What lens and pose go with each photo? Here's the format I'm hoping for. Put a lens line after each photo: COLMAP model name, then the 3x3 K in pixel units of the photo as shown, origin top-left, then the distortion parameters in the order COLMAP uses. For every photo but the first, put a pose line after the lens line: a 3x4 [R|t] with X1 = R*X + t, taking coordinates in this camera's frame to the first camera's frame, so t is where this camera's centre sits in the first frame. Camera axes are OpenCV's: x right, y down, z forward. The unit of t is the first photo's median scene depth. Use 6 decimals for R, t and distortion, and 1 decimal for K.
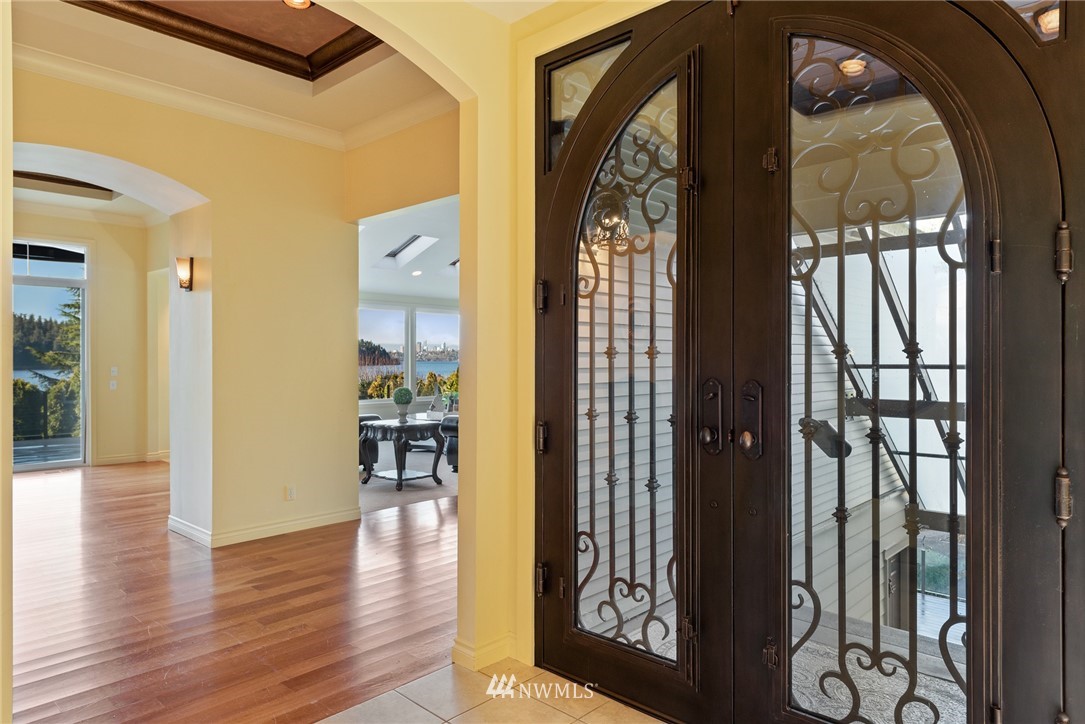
lens RADIAL K [[681.0, 0, 542.5], [0, 681.0, 362.0], [0, 0, 1]] dist [0.000544, 0.000176]
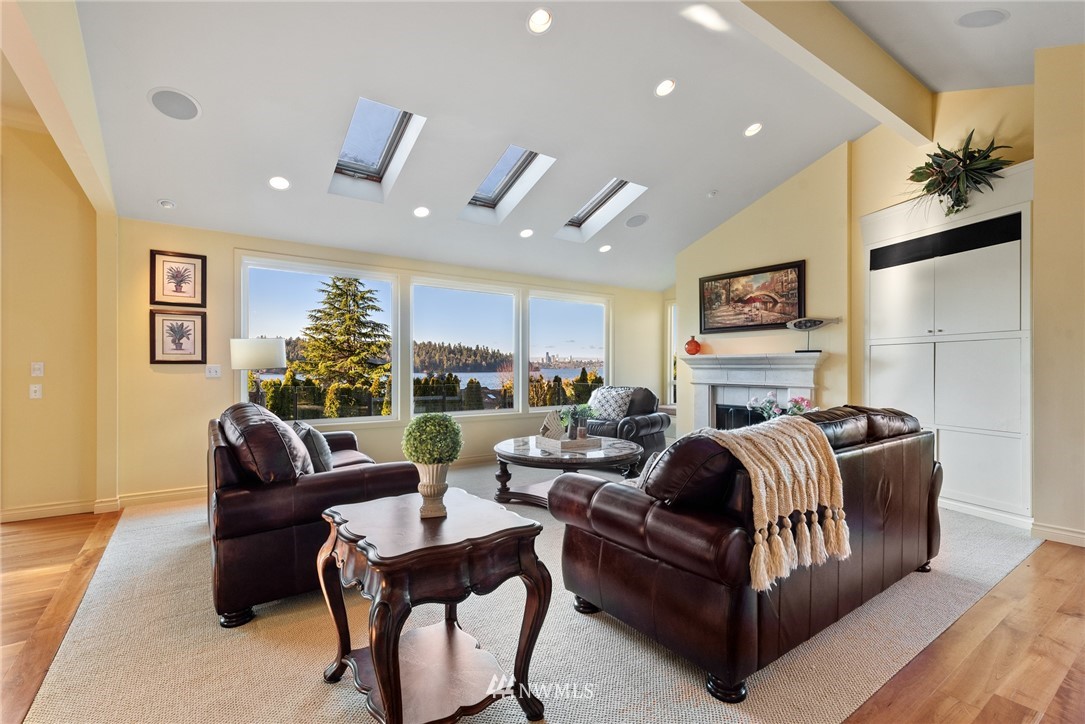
lens RADIAL K [[487.8, 0, 542.1], [0, 487.8, 367.9], [0, 0, 1]] dist [0.017057, 0.000006]
pose [[0.979797, 0.001402, -0.199989, -0.074986], [-0.002020, 0.999994, -0.002885, 0.010912], [0.199984, 0.003231, 0.979794, 0.565702]]
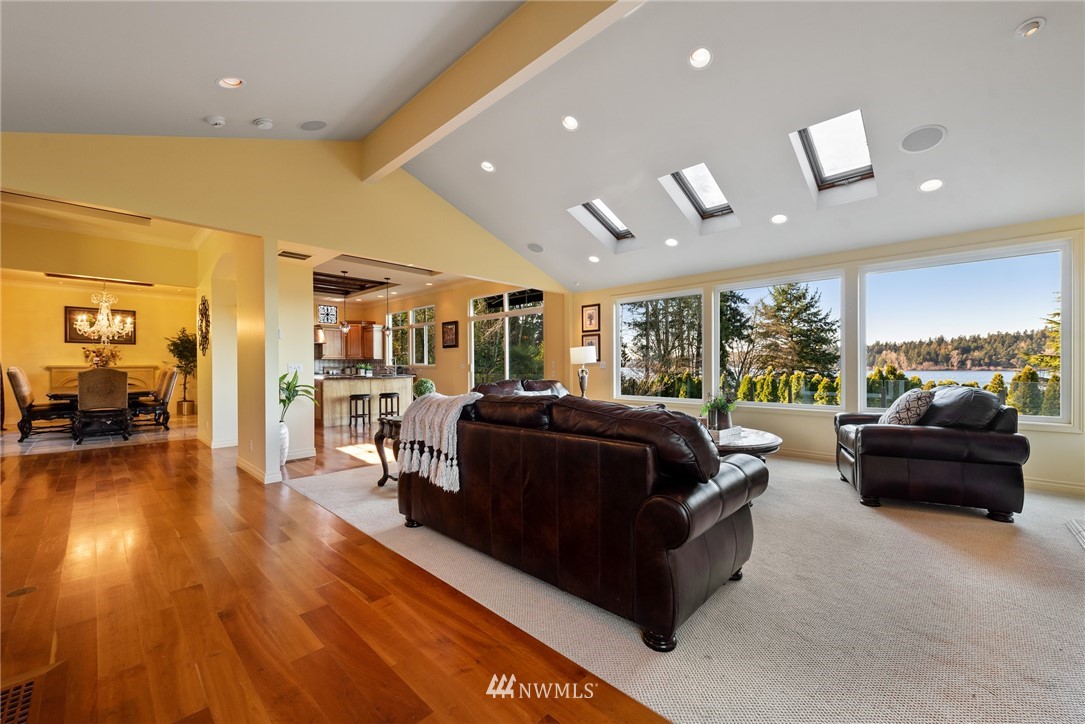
lens RADIAL K [[426.4, 0, 542.3], [0, 426.4, 366.1], [0, 0, 1]] dist [0.006121, -0.000007]
pose [[-0.018220, -0.001194, -0.999833, 0.272179], [0.003178, 0.999994, -0.001252, 0.015678], [0.999829, -0.003200, -0.018216, 0.864698]]
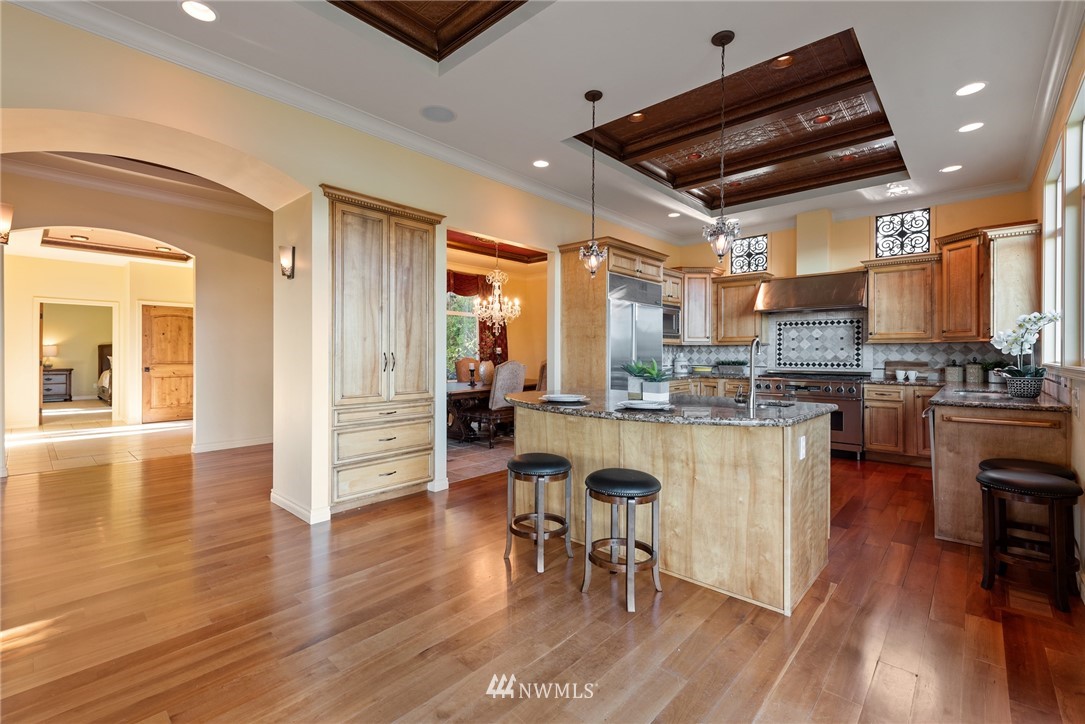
lens RADIAL K [[476.6, 0, 538.2], [0, 476.6, 354.2], [0, 0, 1]] dist [0.009667, -0.000077]
pose [[-0.999982, -0.003734, -0.004605, -0.570568], [-0.003754, 0.999984, 0.004339, 0.003866], [0.004589, 0.004357, -0.999980, 0.783664]]
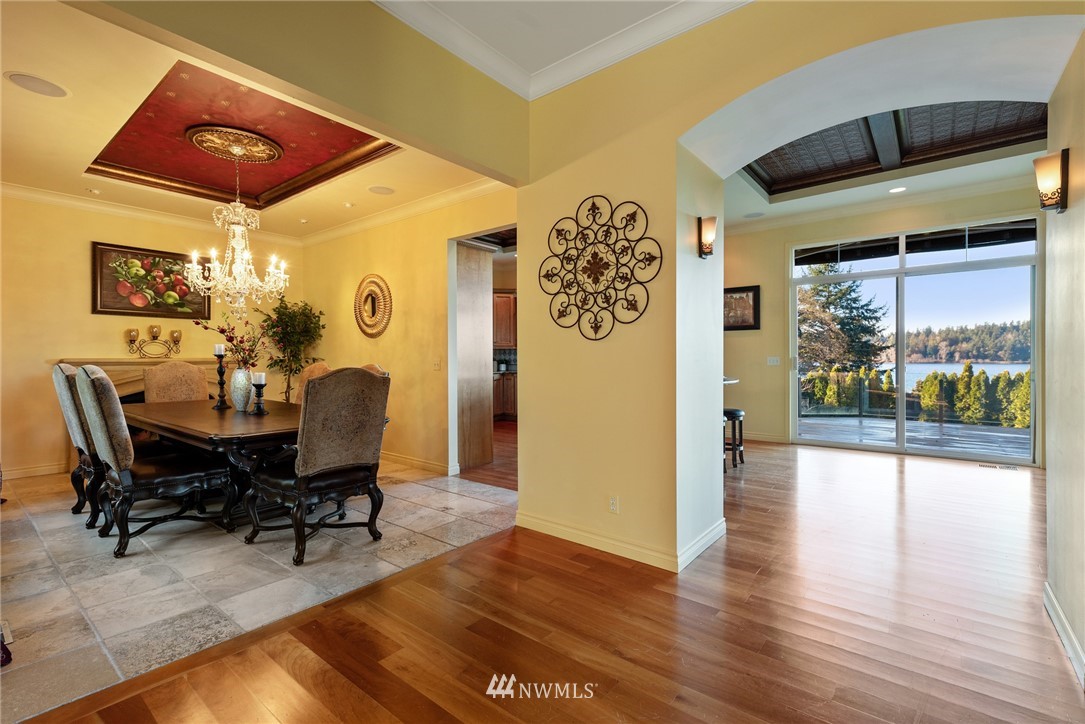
lens RADIAL K [[483.6, 0, 542.5], [0, 483.6, 362.0], [0, 0, 1]] dist [0.005364, 0.000593]
pose [[0.062854, 0.008147, -0.997989, -0.070919], [0.000749, 0.999966, 0.008210, 0.009827], [0.998022, -0.001264, 0.062846, 0.278721]]
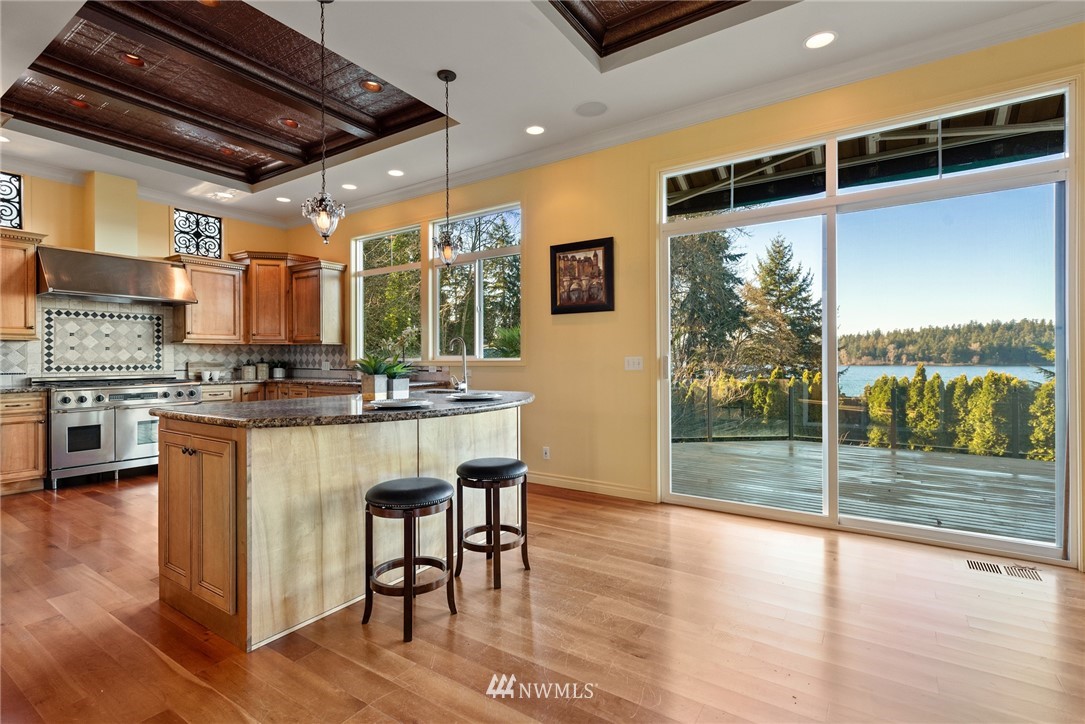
lens RADIAL K [[511.1, 0, 542.5], [0, 511.1, 362.0], [0, 0, 1]] dist [0.010675, -0.000124]
pose [[0.155746, 0.003019, -0.987793, -0.324104], [0.000804, 0.999995, 0.003183, 0.011882], [0.987797, -0.001290, 0.155742, 0.508765]]
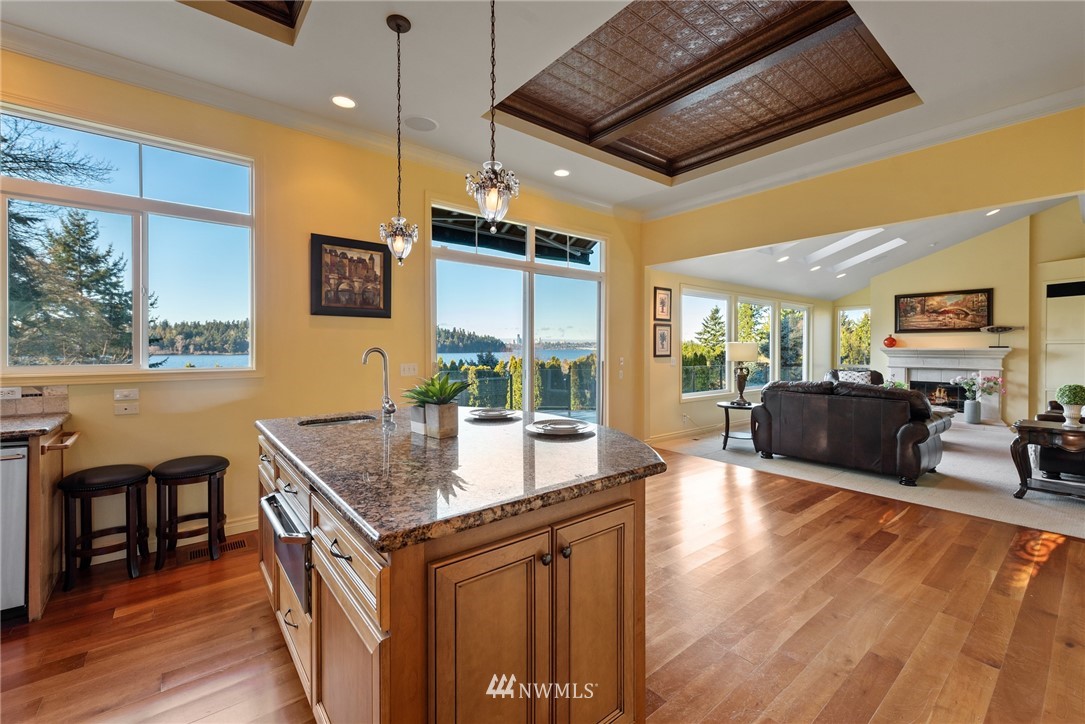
lens RADIAL K [[453.2, 0, 539.6], [0, 453.2, 351.7], [0, 0, 1]] dist [0.002681, 0.000204]
pose [[0.989580, 0.001342, -0.143978, -0.569664], [-0.000823, 0.999993, 0.003665, -0.003520], [0.143982, -0.003508, 0.989574, 0.260915]]
